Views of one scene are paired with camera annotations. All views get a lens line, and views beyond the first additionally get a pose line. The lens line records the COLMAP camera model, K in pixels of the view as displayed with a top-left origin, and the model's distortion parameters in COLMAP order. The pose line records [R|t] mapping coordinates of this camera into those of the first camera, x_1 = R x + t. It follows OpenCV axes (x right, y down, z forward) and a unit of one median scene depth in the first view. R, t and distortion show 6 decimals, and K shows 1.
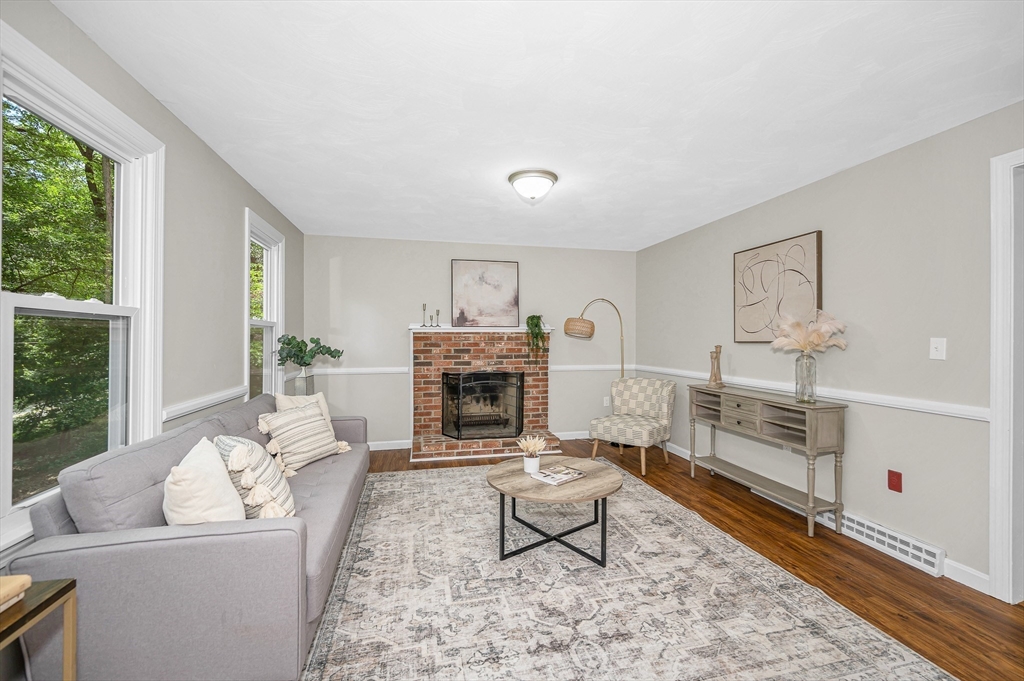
lens RADIAL K [[413.3, 0, 496.5], [0, 413.3, 336.2], [0, 0, 1]] dist [-0.002761, -0.000140]
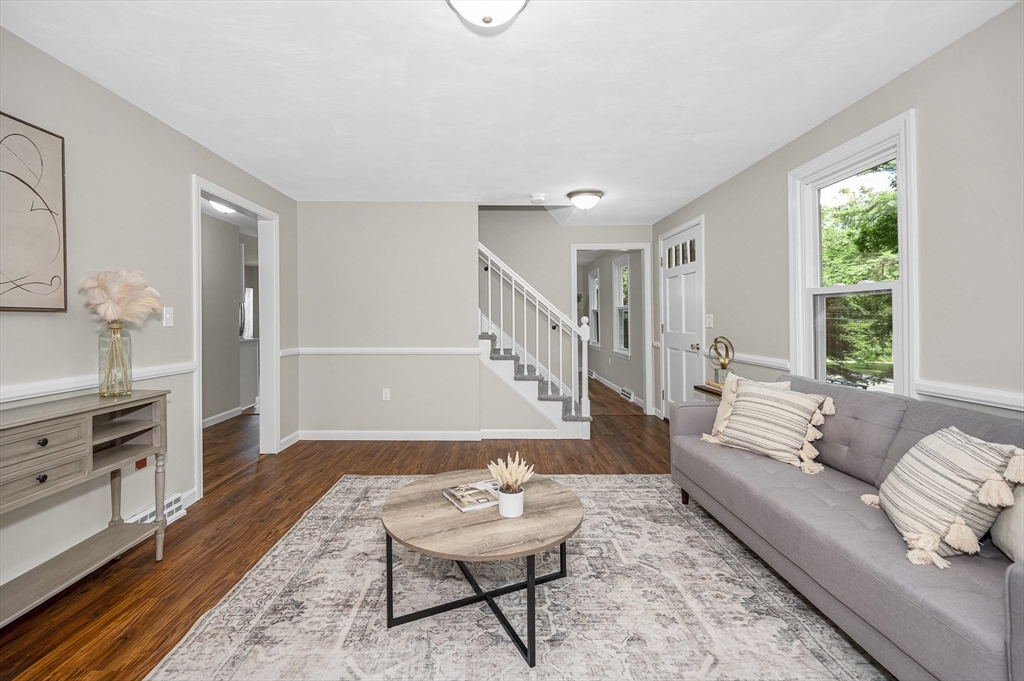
lens RADIAL K [[413.3, 0, 497.0], [0, 413.3, 317.6], [0, 0, 1]] dist [-0.002761, -0.000140]
pose [[-0.980481, -0.001024, 0.196609, -0.010170], [-0.003362, 0.999928, -0.011555, 0.020890], [-0.196583, -0.011991, -0.980414, 1.007284]]
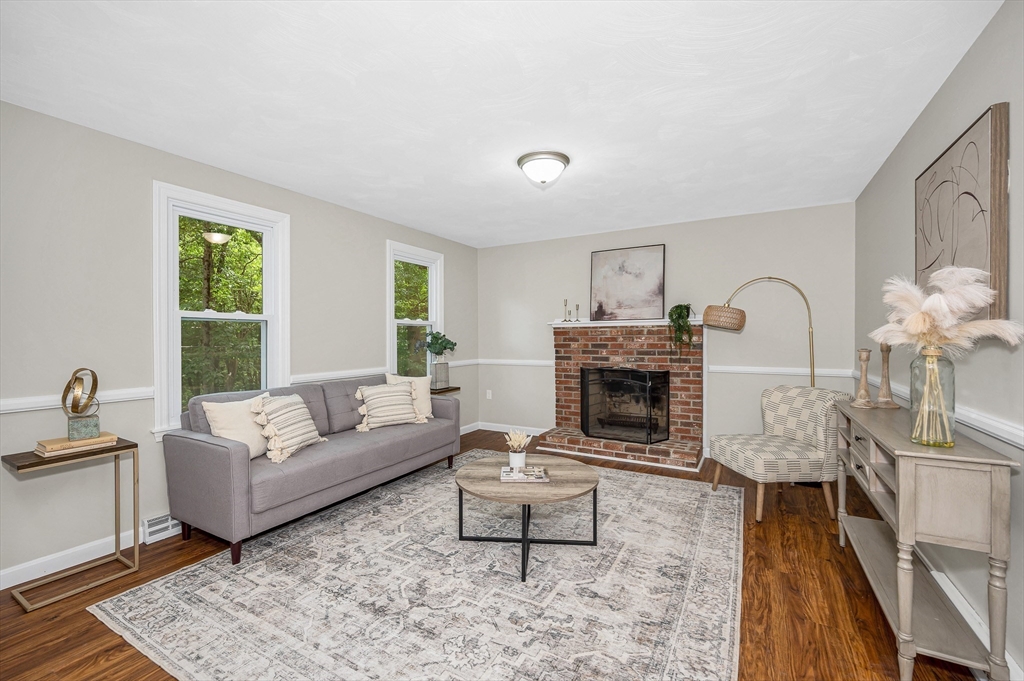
lens RADIAL K [[413.3, 0, 519.7], [0, 413.3, 336.0], [0, 0, 1]] dist [-0.002761, -0.000140]
pose [[0.751879, -0.005210, -0.659280, 0.453155], [0.008591, 0.999961, 0.001895, 0.010273], [0.659245, -0.007088, 0.751895, 0.168721]]
